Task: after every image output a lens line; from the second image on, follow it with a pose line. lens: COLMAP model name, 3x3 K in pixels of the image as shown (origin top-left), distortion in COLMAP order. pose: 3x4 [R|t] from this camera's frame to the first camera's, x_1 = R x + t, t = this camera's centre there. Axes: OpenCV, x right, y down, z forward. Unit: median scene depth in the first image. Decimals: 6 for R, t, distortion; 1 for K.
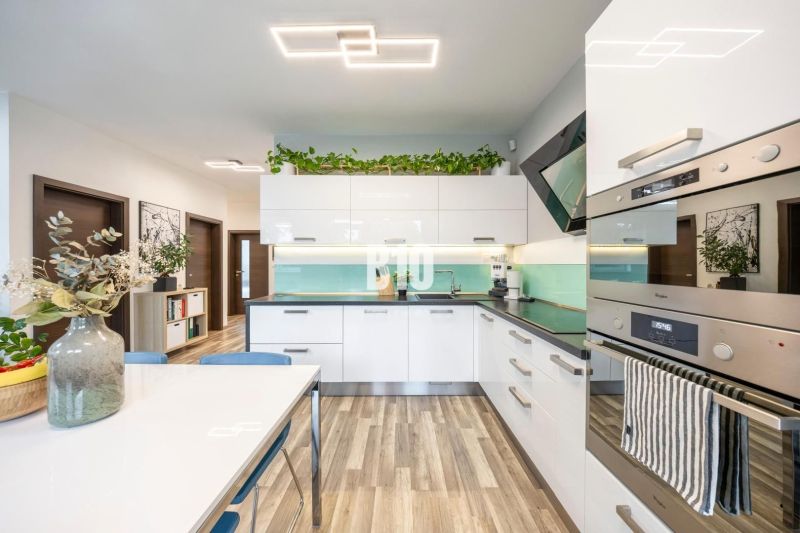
lens RADIAL K [[267.6, 0, 399.3], [0, 267.6, 265.9], [0, 0, 1]] dist [-0.002727, -0.000353]
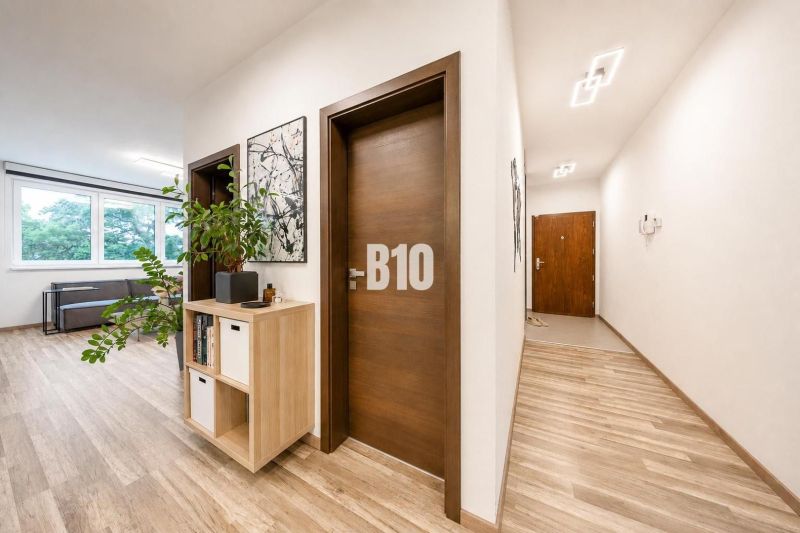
lens RADIAL K [[242.8, 0, 401.2], [0, 242.8, 260.0], [0, 0, 1]] dist [-0.011390, -0.000173]
pose [[-0.461721, 0.001207, -0.887024, -0.983679], [-0.004462, 0.999983, 0.003683, 0.026669], [0.887014, 0.005659, -0.461708, 2.313412]]
